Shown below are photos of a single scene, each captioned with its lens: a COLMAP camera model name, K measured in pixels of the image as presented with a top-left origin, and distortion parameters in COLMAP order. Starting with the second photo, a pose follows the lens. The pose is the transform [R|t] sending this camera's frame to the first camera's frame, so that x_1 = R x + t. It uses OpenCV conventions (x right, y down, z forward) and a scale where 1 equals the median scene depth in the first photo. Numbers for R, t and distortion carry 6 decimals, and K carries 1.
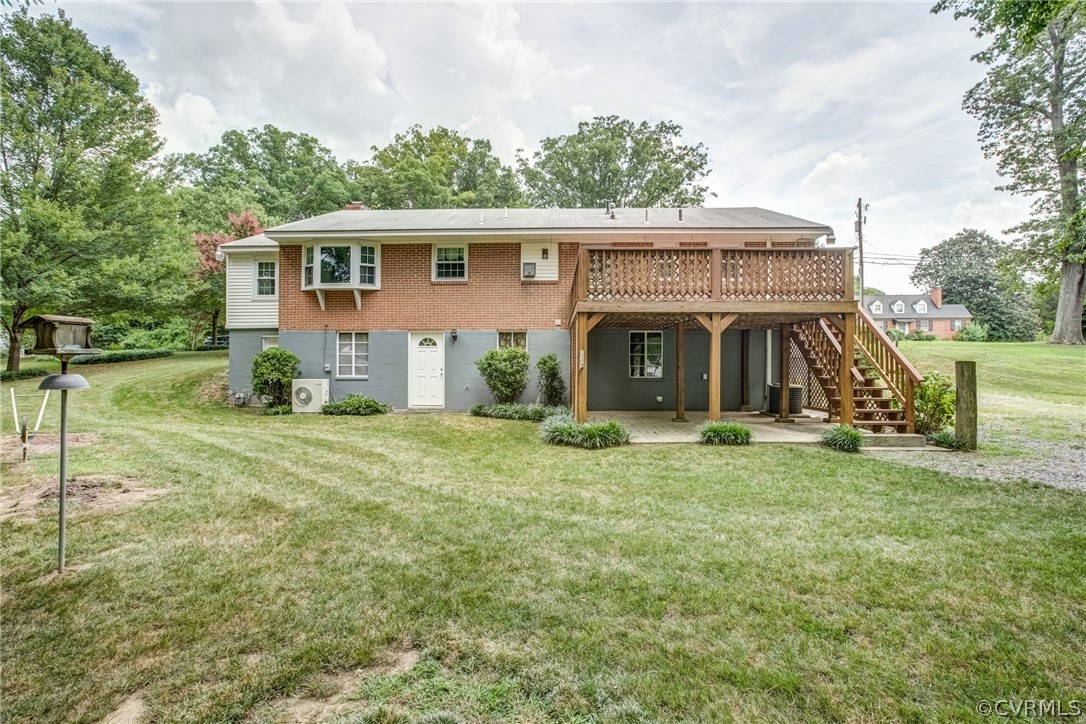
lens RADIAL K [[504.4, 0, 546.1], [0, 504.4, 364.1], [0, 0, 1]] dist [-0.024387, 0.008625]
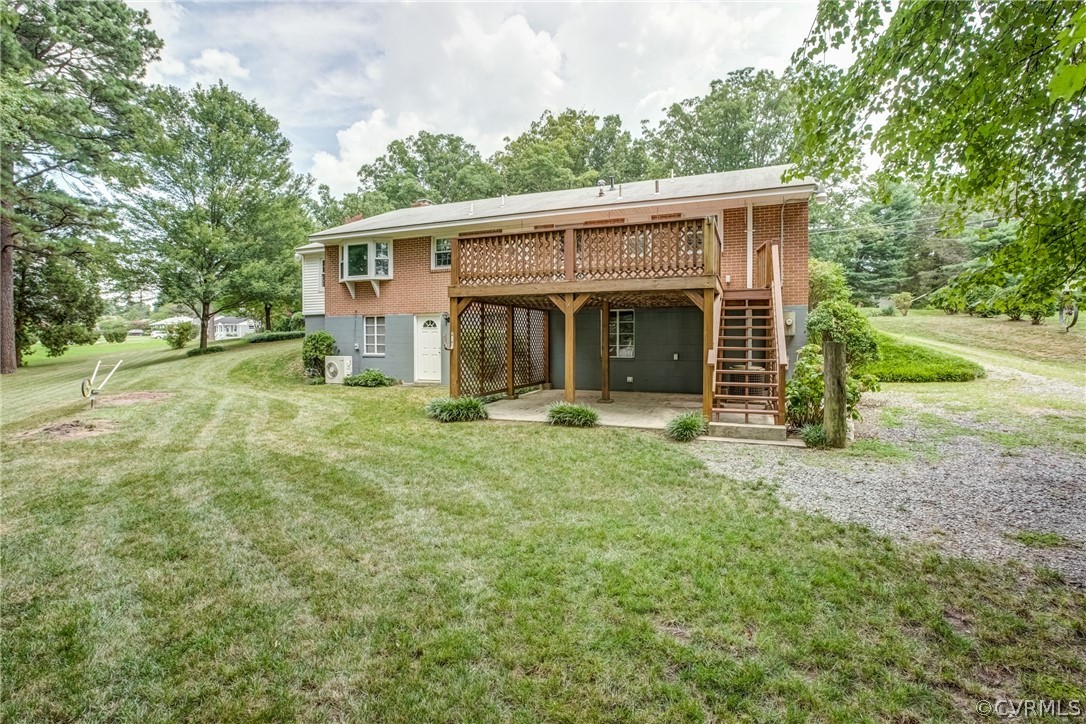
lens RADIAL K [[504.4, 0, 508.1], [0, 504.4, 346.2], [0, 0, 1]] dist [-0.024387, 0.008625]
pose [[0.934661, 0.001882, -0.355535, 0.328391], [0.000881, 0.999971, 0.007608, -0.002608], [0.355538, -0.007424, 0.934632, 0.011743]]
